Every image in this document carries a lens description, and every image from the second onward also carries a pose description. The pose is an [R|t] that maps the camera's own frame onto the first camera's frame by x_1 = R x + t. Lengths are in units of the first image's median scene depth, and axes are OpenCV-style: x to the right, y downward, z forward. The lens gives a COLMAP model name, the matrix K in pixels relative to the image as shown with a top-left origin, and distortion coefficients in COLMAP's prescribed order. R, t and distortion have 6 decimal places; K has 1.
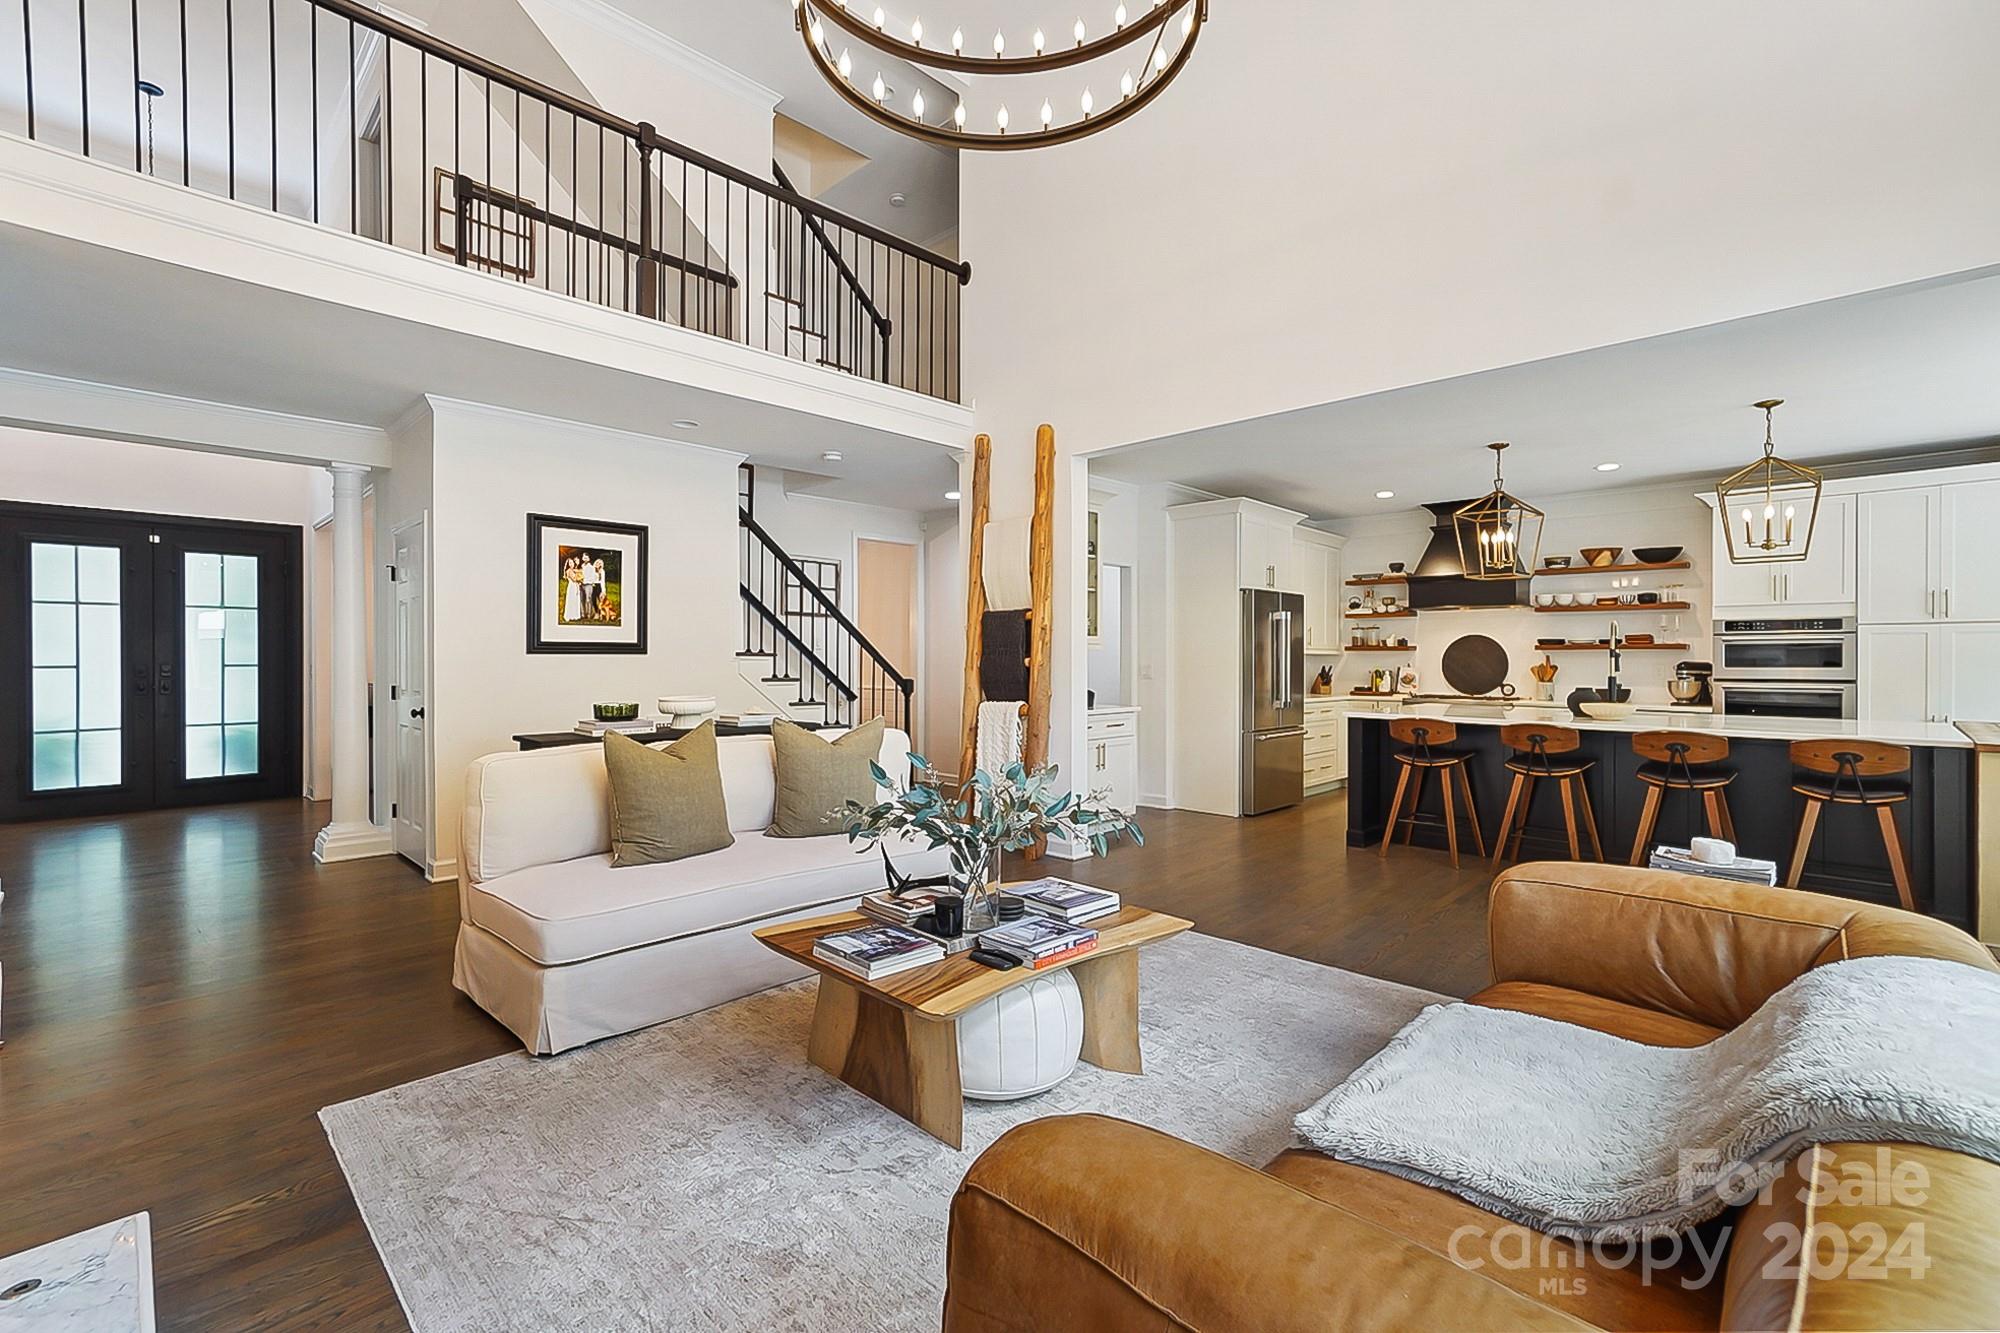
lens RADIAL K [[857.9, 0, 1000.0], [0, 857.9, 666.5], [0, 0, 1]] dist [-0.009091, 0.007927]
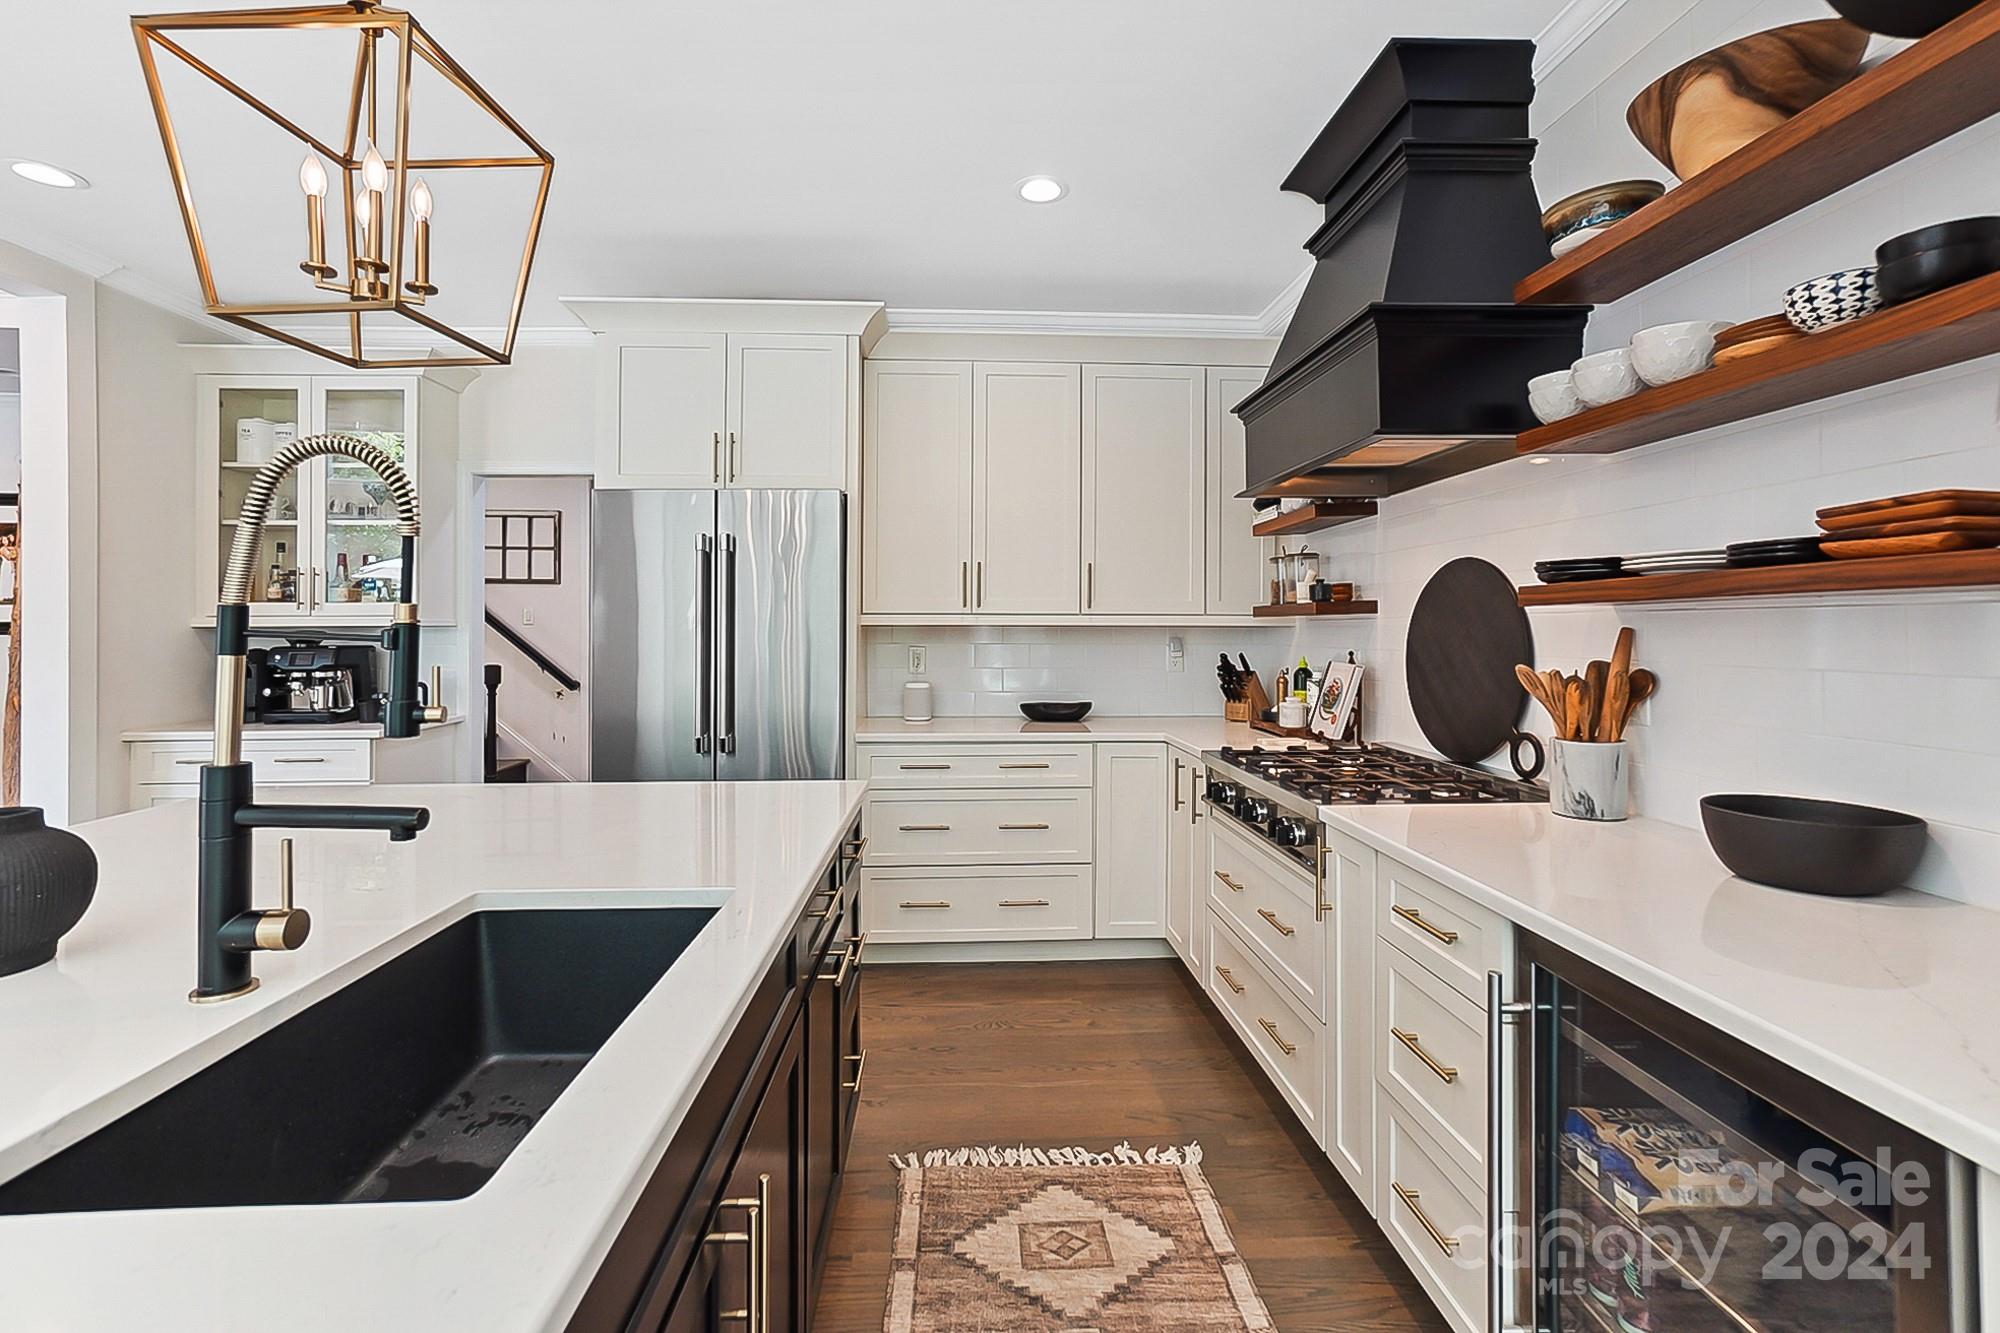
lens RADIAL K [[857.9, 0, 1000.0], [0, 857.9, 666.5], [0, 0, 1]] dist [-0.009091, 0.007927]
pose [[0.740491, 0.025954, -0.671565, 0.648344], [0.000867, 0.999216, 0.039573, -0.011826], [0.672066, -0.029886, 0.739888, 0.692182]]
